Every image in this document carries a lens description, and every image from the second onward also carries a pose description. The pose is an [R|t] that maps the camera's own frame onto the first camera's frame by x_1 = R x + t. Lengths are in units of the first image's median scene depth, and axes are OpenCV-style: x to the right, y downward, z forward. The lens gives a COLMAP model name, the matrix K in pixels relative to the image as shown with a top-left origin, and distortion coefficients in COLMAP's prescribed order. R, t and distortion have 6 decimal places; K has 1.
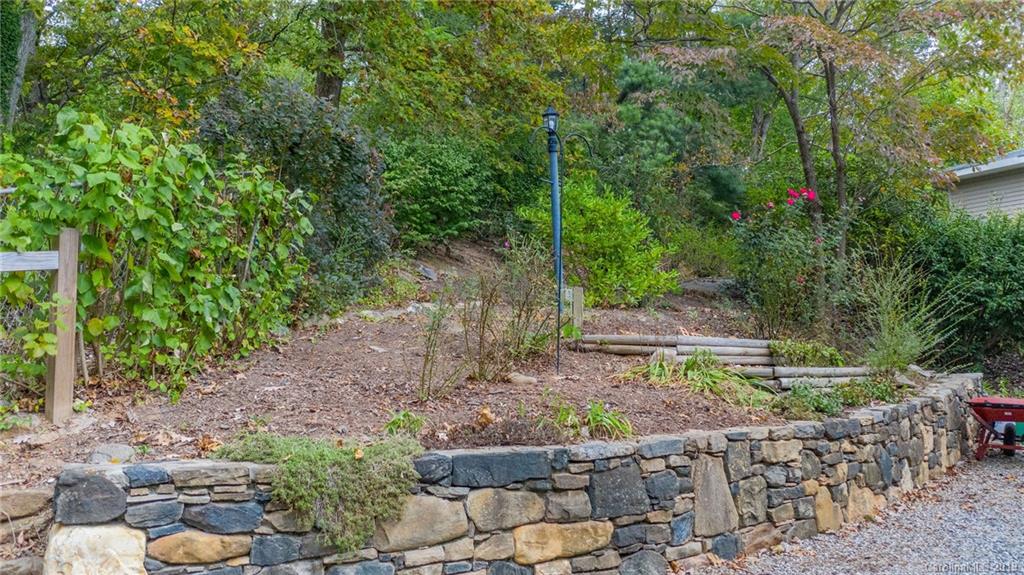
lens RADIAL K [[892.5, 0, 476.4], [0, 892.5, 272.2], [0, 0, 1]] dist [-0.007345, 0.008299]
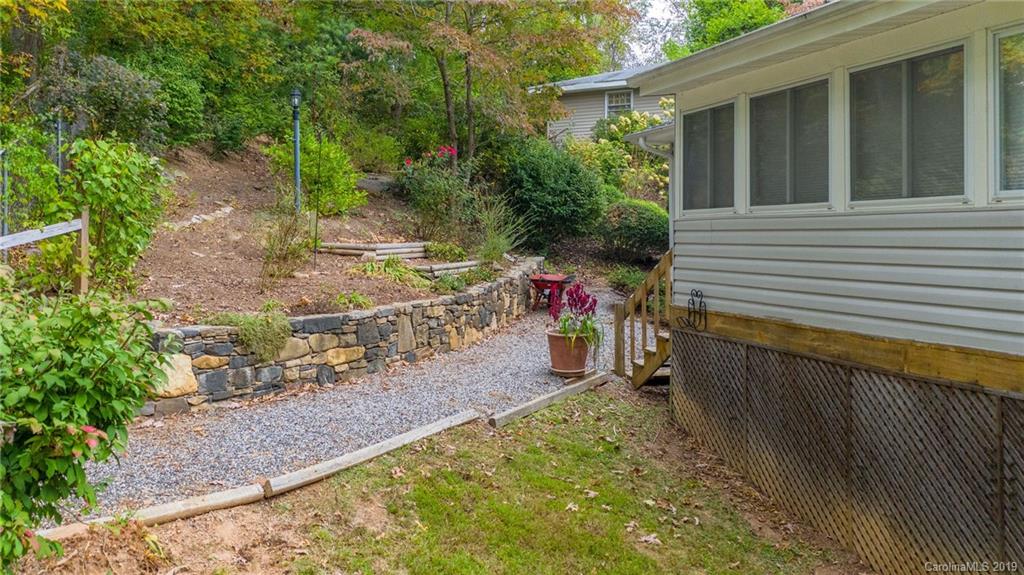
lens RADIAL K [[892.5, 0, 503.6], [0, 892.5, 228.8], [0, 0, 1]] dist [-0.007345, 0.008299]
pose [[0.907817, 0.009577, 0.419257, -0.369937], [-0.057873, 0.993035, 0.102628, -0.202879], [-0.415354, -0.117431, 0.902048, -0.871485]]
